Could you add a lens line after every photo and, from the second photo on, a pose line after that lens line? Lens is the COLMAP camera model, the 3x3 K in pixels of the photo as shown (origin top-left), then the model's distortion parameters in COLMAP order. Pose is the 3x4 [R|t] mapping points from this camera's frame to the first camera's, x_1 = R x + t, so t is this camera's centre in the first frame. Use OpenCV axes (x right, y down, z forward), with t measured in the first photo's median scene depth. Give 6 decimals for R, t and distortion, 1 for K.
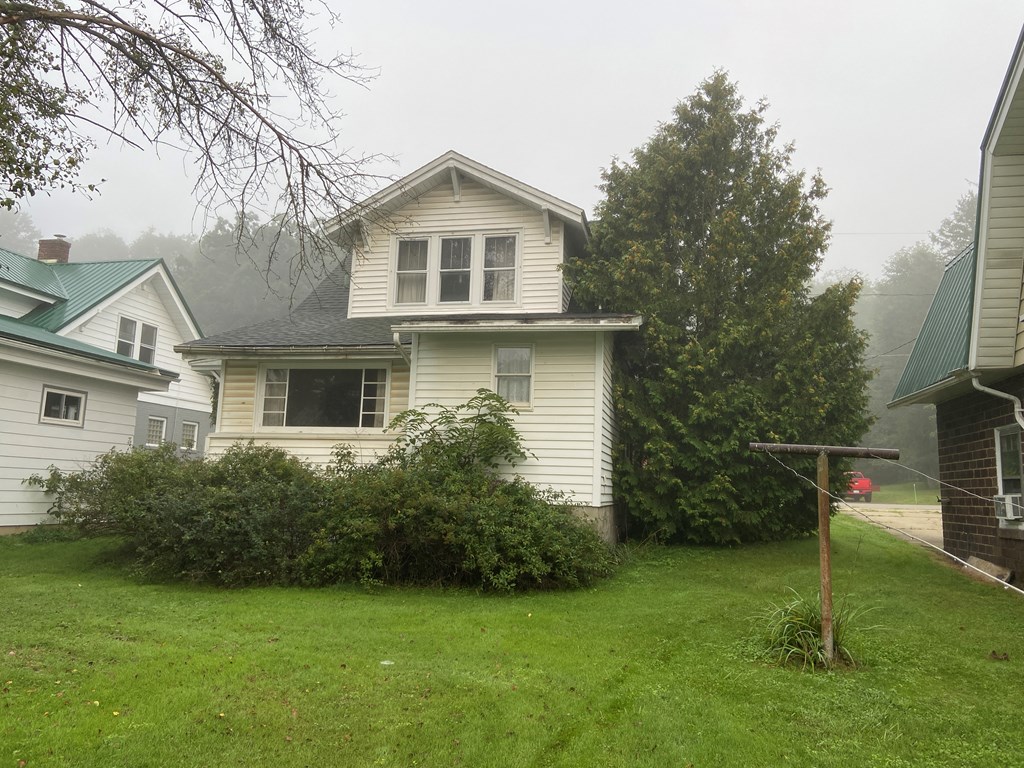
lens RADIAL K [[777.2, 0, 515.4], [0, 777.2, 386.1], [0, 0, 1]] dist [0.077681, 0.000735]
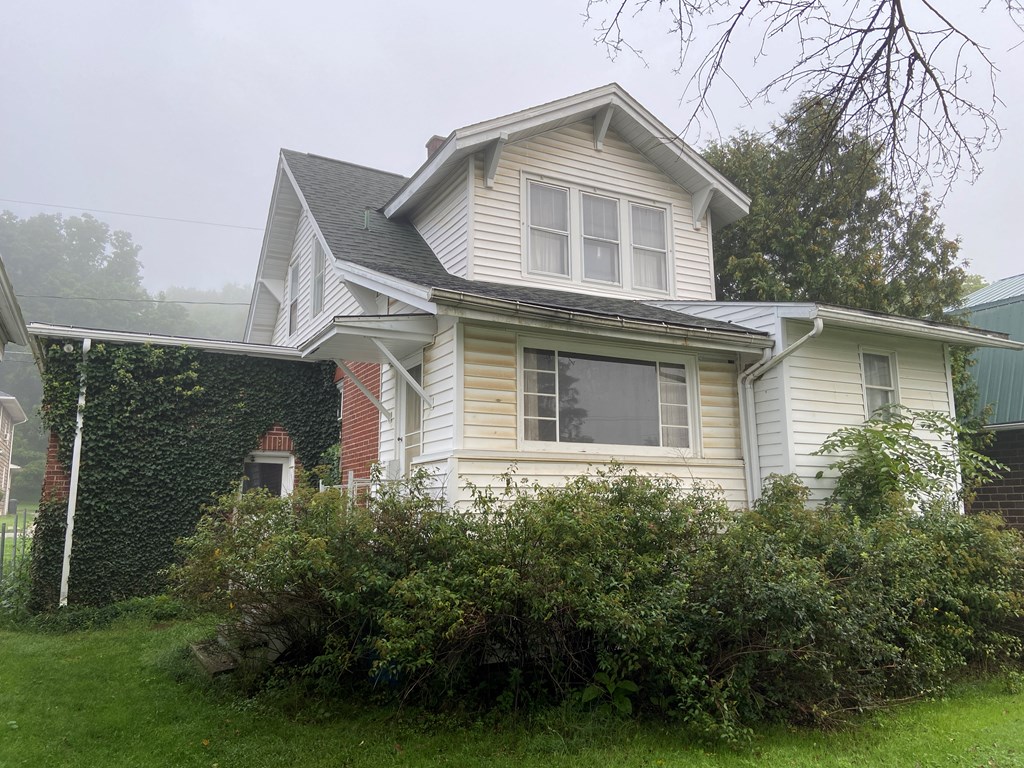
lens RADIAL K [[777.2, 0, 508.9], [0, 777.2, 382.5], [0, 0, 1]] dist [0.077681, 0.000735]
pose [[0.750621, 0.071558, 0.656847, -0.644921], [-0.062568, 0.997349, -0.037152, 0.025943], [-0.657764, -0.013210, 0.753108, 0.485205]]
